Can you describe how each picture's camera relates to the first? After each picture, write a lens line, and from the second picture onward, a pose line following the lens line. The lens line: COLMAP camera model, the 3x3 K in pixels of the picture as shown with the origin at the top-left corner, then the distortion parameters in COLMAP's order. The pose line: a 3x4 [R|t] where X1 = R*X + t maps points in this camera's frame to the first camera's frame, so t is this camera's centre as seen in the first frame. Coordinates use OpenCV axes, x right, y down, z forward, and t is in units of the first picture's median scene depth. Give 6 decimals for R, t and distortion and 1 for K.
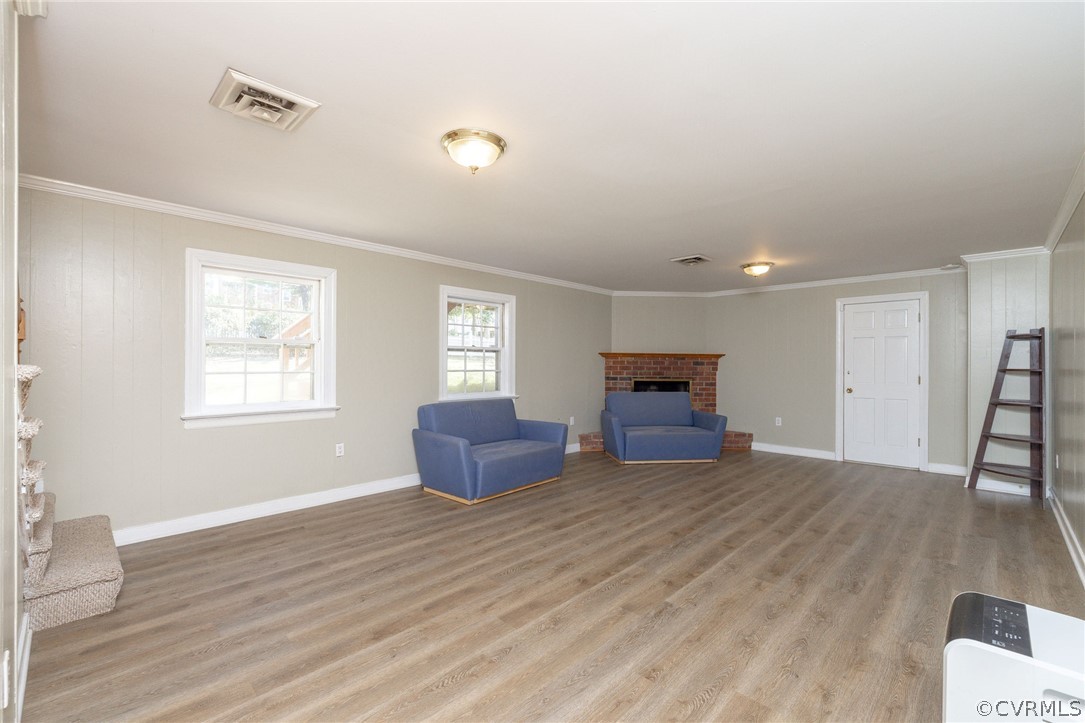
lens RADIAL K [[469.3, 0, 539.7], [0, 469.3, 366.1], [0, 0, 1]] dist [0.001887, -0.000035]
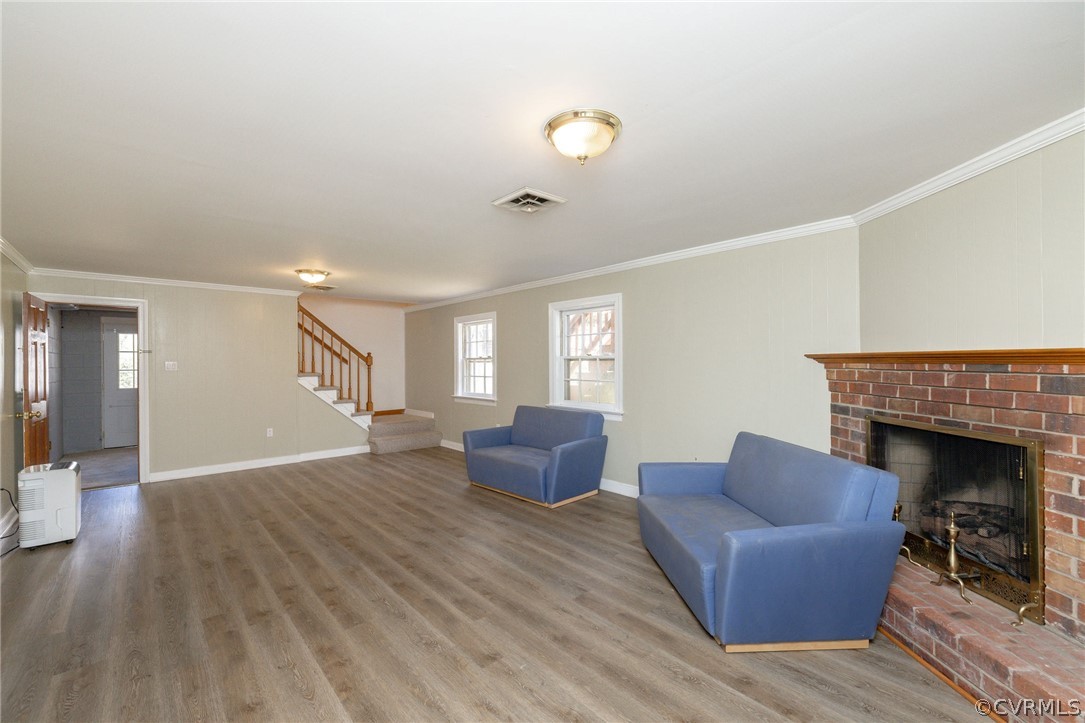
lens RADIAL K [[469.3, 0, 543.0], [0, 469.3, 363.3], [0, 0, 1]] dist [0.001887, -0.000035]
pose [[-0.092925, -0.002593, -0.995670, 0.983082], [-0.001112, 0.999996, -0.002501, -0.027184], [0.995672, 0.000875, -0.092928, 1.159990]]
